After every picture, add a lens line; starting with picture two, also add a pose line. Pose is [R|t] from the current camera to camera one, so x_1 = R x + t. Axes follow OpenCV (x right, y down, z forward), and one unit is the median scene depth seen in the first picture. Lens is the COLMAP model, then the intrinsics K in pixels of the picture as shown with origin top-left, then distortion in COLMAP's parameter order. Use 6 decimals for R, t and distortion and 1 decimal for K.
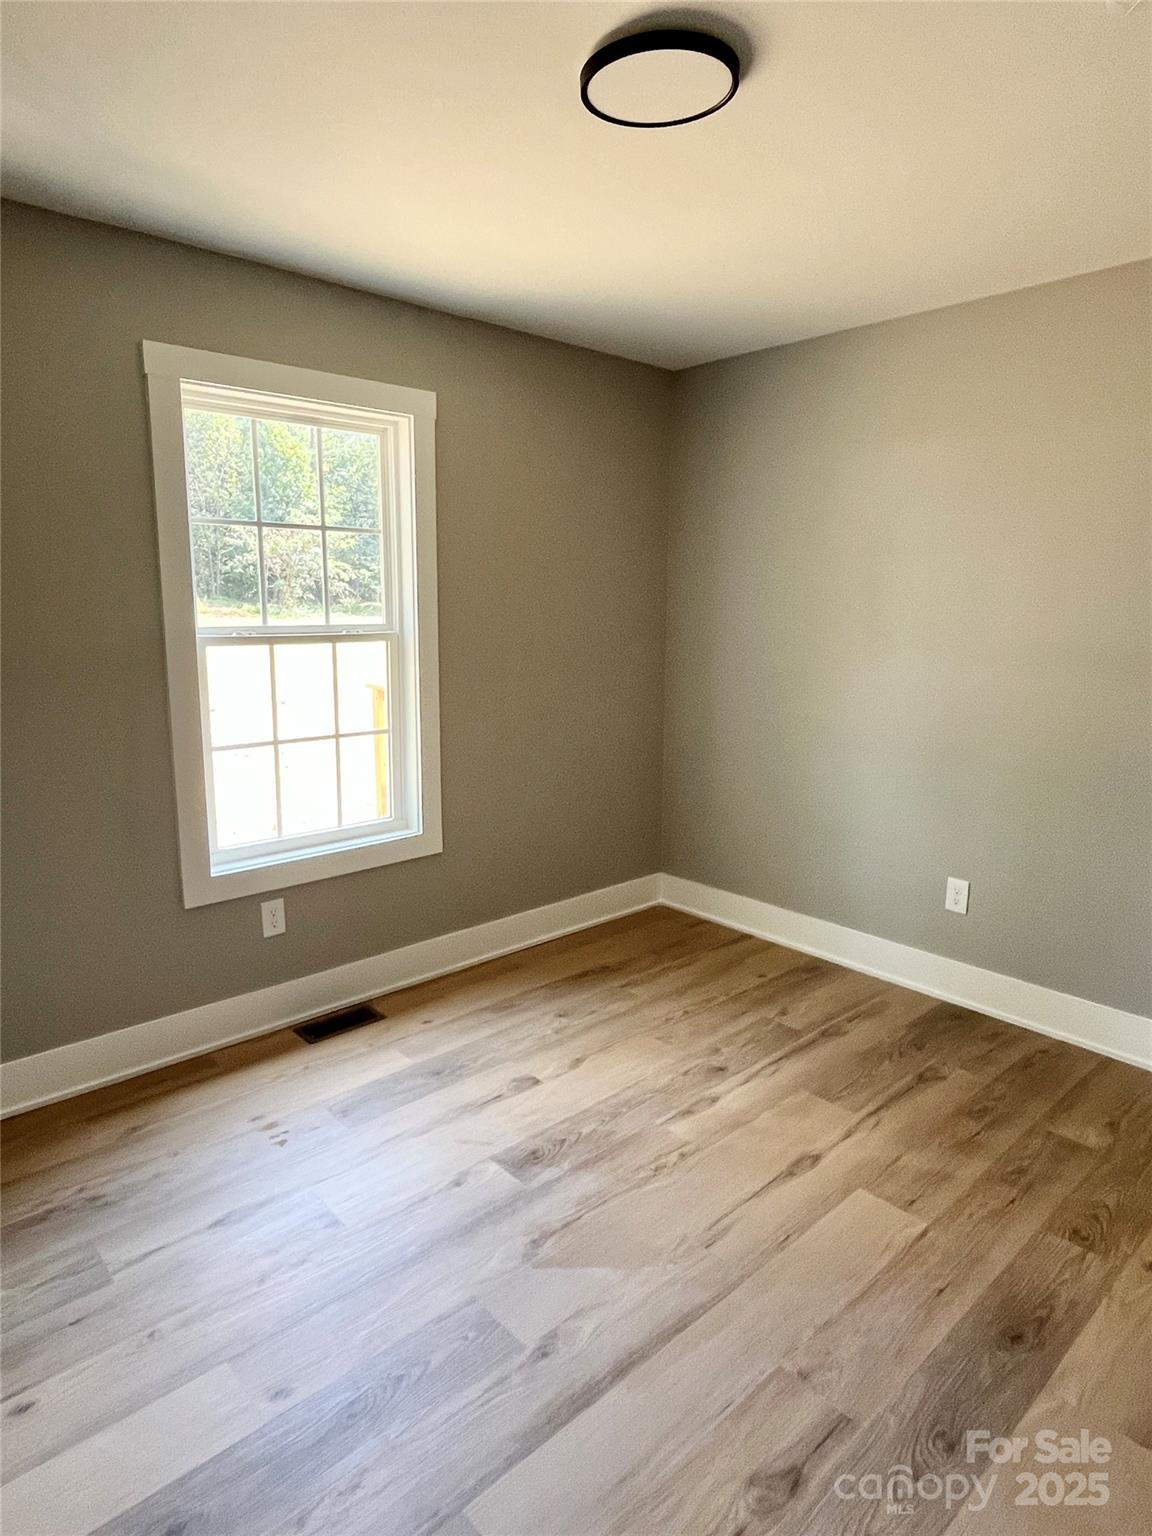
lens RADIAL K [[903.7, 0, 578.8], [0, 903.7, 764.8], [0, 0, 1]] dist [-0.002604, 0.000078]
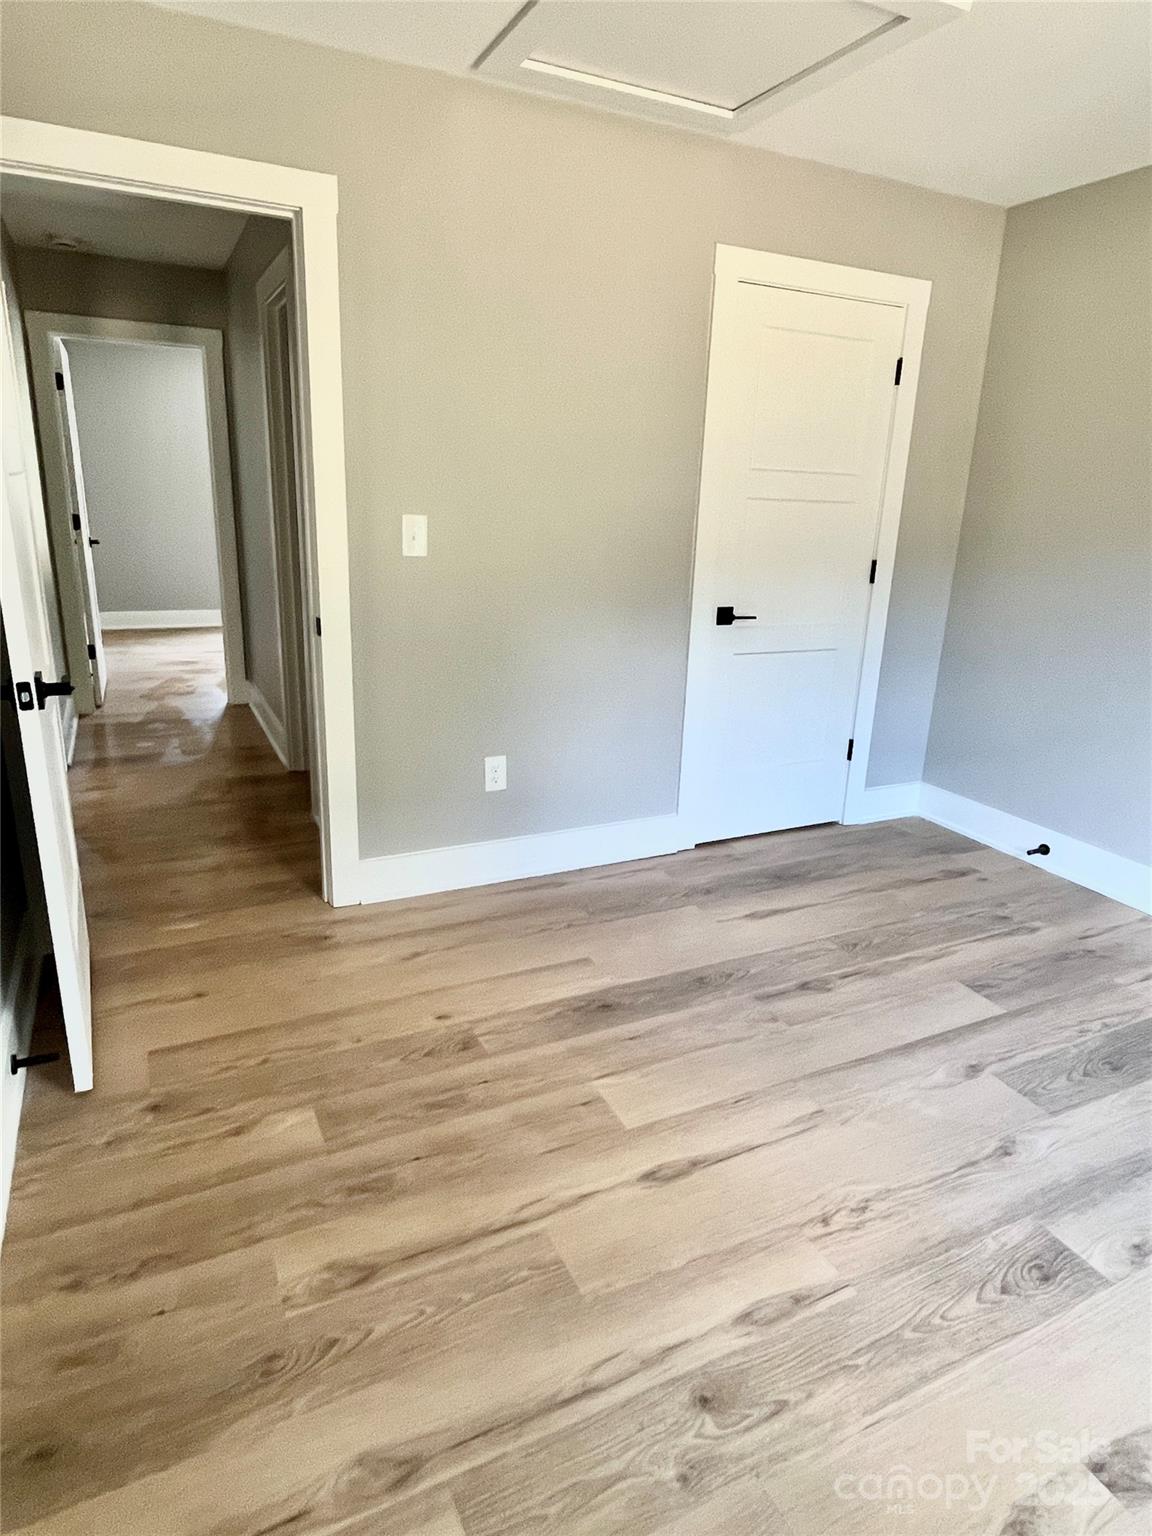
lens RADIAL K [[903.7, 0, 578.8], [0, 903.7, 764.8], [0, 0, 1]] dist [-0.002604, 0.000078]
pose [[-0.958218, -0.123372, 0.258066, 0.166267], [0.009769, 0.887562, 0.460585, -0.245544], [-0.285873, 0.443862, -0.849272, 1.547406]]
